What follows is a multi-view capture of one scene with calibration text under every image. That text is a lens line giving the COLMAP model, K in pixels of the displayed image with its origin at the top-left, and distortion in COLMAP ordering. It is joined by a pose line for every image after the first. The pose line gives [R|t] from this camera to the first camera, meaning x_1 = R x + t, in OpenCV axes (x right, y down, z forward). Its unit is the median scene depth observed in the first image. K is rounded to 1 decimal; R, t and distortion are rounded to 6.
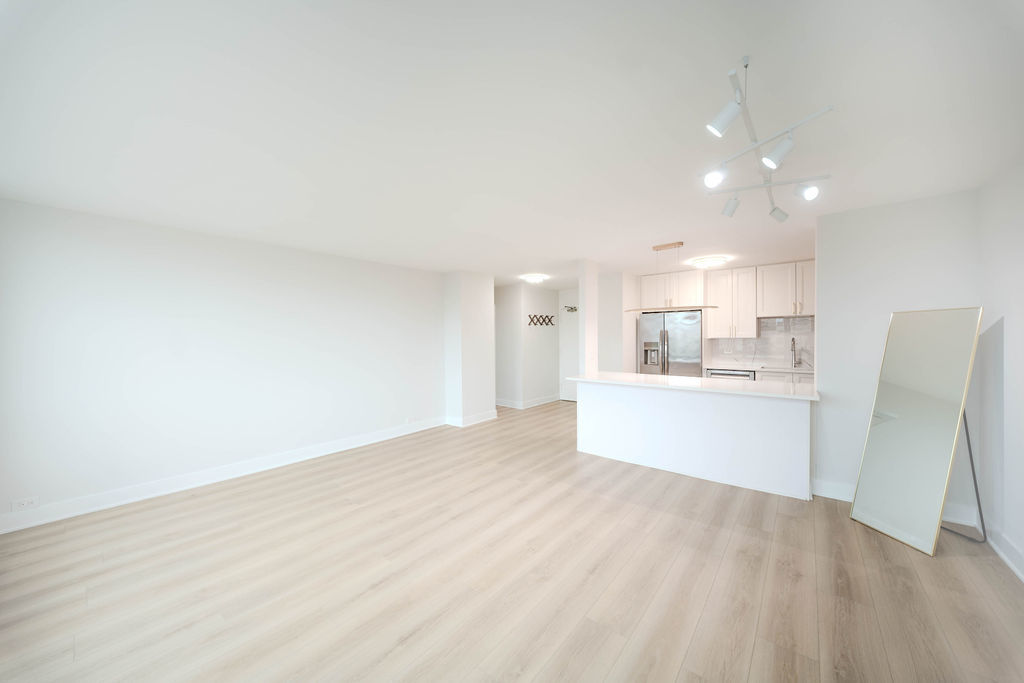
lens RADIAL K [[359.0, 0, 517.7], [0, 359.0, 331.7], [0, 0, 1]] dist [0.006002, -0.000358]
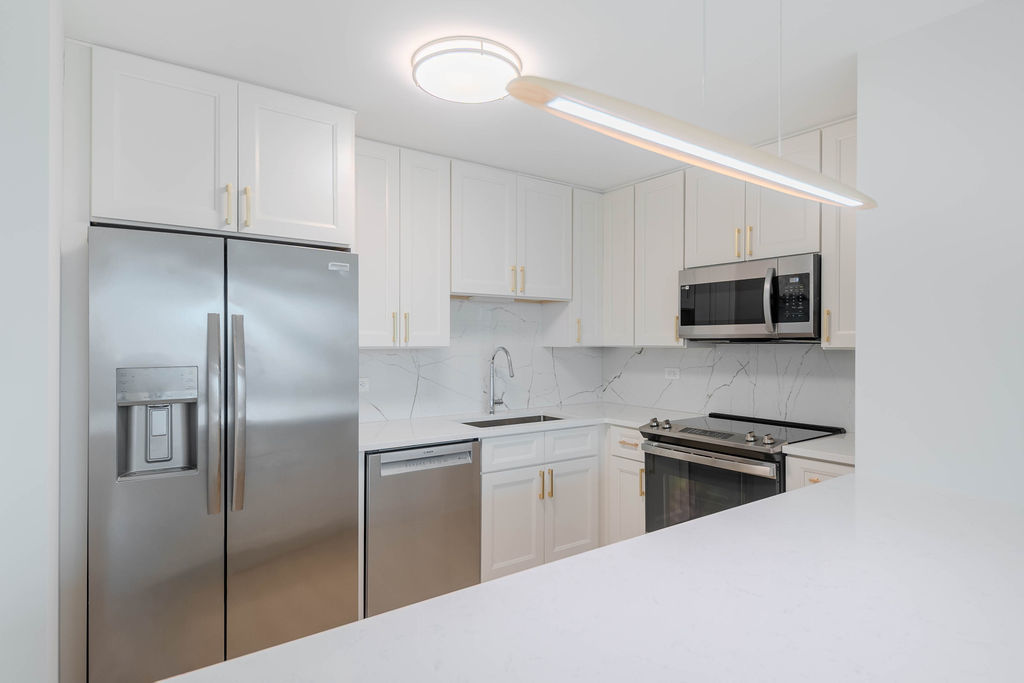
lens RADIAL K [[543.0, 0, 513.4], [0, 543.0, 342.9], [0, 0, 1]] dist [0.021246, -0.000608]
pose [[0.264264, 0.008561, 0.964412, 0.125761], [-0.020028, 0.999794, -0.003388, 0.013237], [-0.964242, -0.018420, 0.264381, 0.781537]]
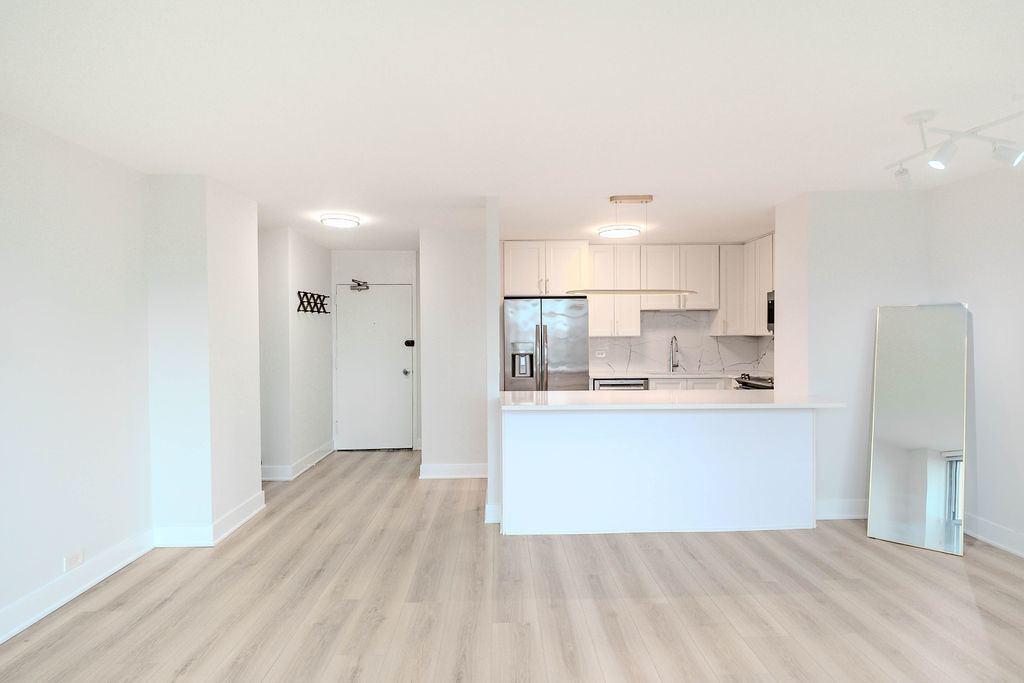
lens RADIAL K [[543.0, 0, 524.6], [0, 543.0, 331.0], [0, 0, 1]] dist [0.021246, -0.000608]
pose [[0.753016, 0.008988, 0.657940, -0.305778], [-0.009991, 0.999948, -0.002224, 0.010949], [-0.657926, -0.004898, 0.753067, 0.273760]]
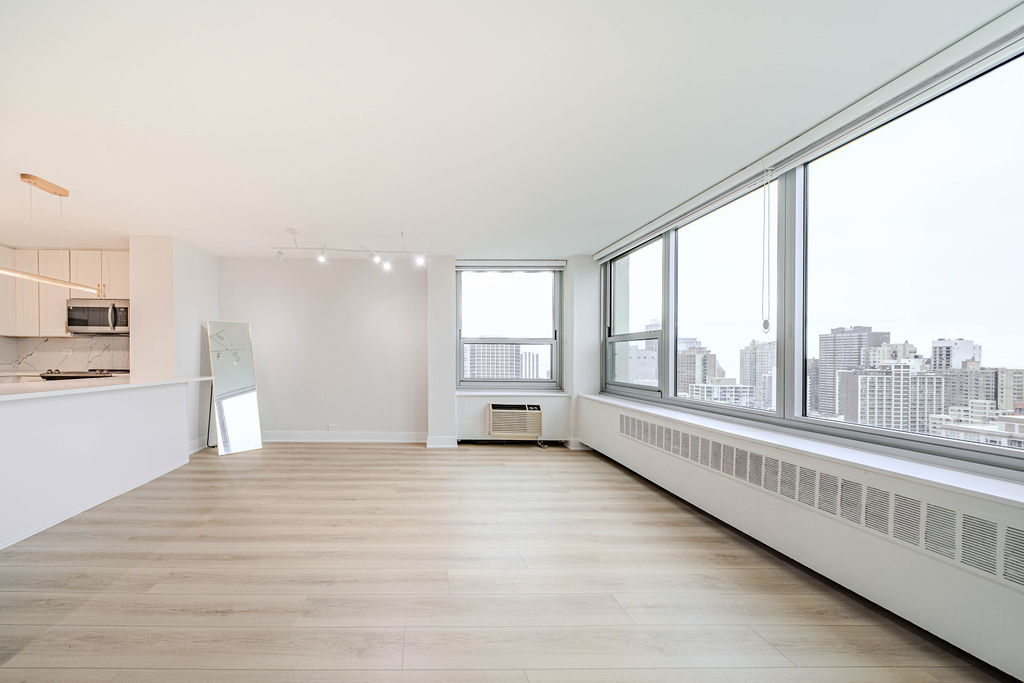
lens RADIAL K [[388.8, 0, 416.4], [0, 388.8, 365.1], [0, 0, 1]] dist [-0.001317, 0.000028]
pose [[-0.618123, -0.018801, 0.785857, -0.433682], [-0.018986, 0.999779, 0.008985, 0.054411], [-0.785852, -0.009366, -0.618343, 0.685254]]
